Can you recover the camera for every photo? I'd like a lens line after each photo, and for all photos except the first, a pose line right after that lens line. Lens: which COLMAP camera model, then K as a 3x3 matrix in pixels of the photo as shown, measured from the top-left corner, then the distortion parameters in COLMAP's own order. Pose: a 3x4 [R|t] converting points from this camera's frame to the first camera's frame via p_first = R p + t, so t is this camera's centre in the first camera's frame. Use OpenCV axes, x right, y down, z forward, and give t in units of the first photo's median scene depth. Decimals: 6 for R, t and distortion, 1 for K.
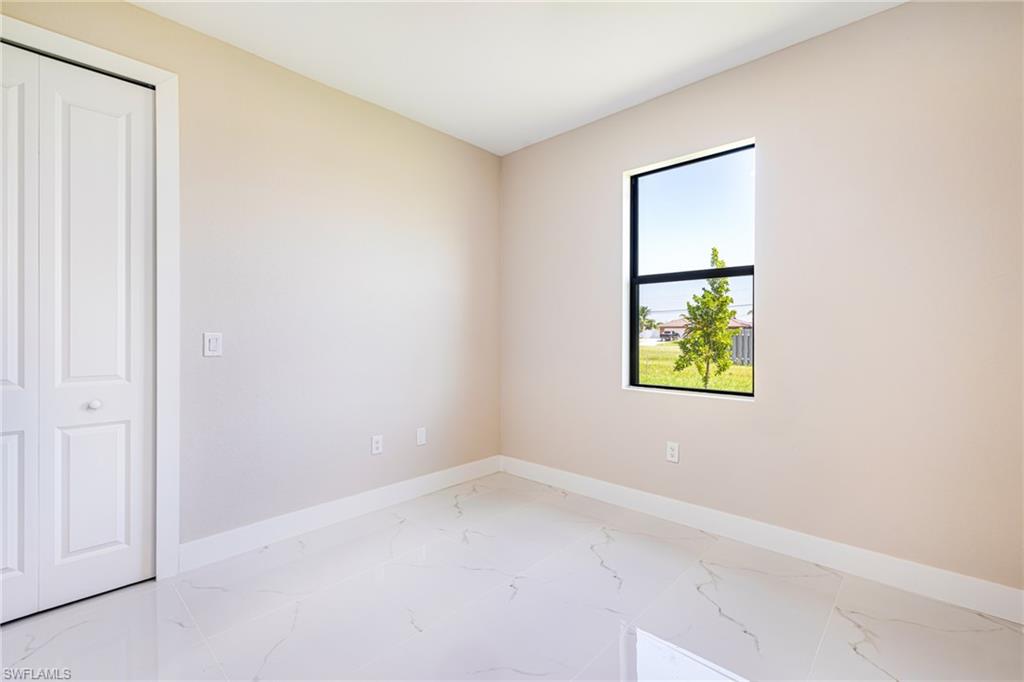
lens RADIAL K [[432.0, 0, 511.4], [0, 432.0, 334.1], [0, 0, 1]] dist [0.003830, 0.000426]
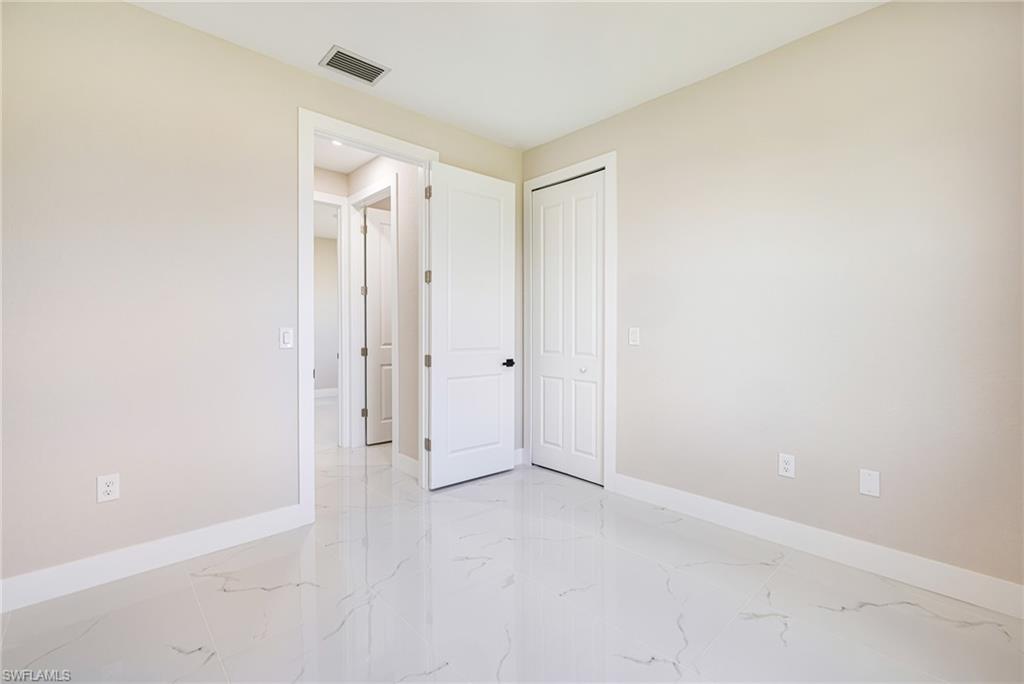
lens RADIAL K [[432.0, 0, 511.4], [0, 432.0, 335.1], [0, 0, 1]] dist [0.003830, 0.000426]
pose [[-0.030039, 0.011145, -0.999487, 0.739924], [-0.004922, 0.999924, 0.011298, 0.007569], [0.999537, 0.005259, -0.029982, 0.736033]]
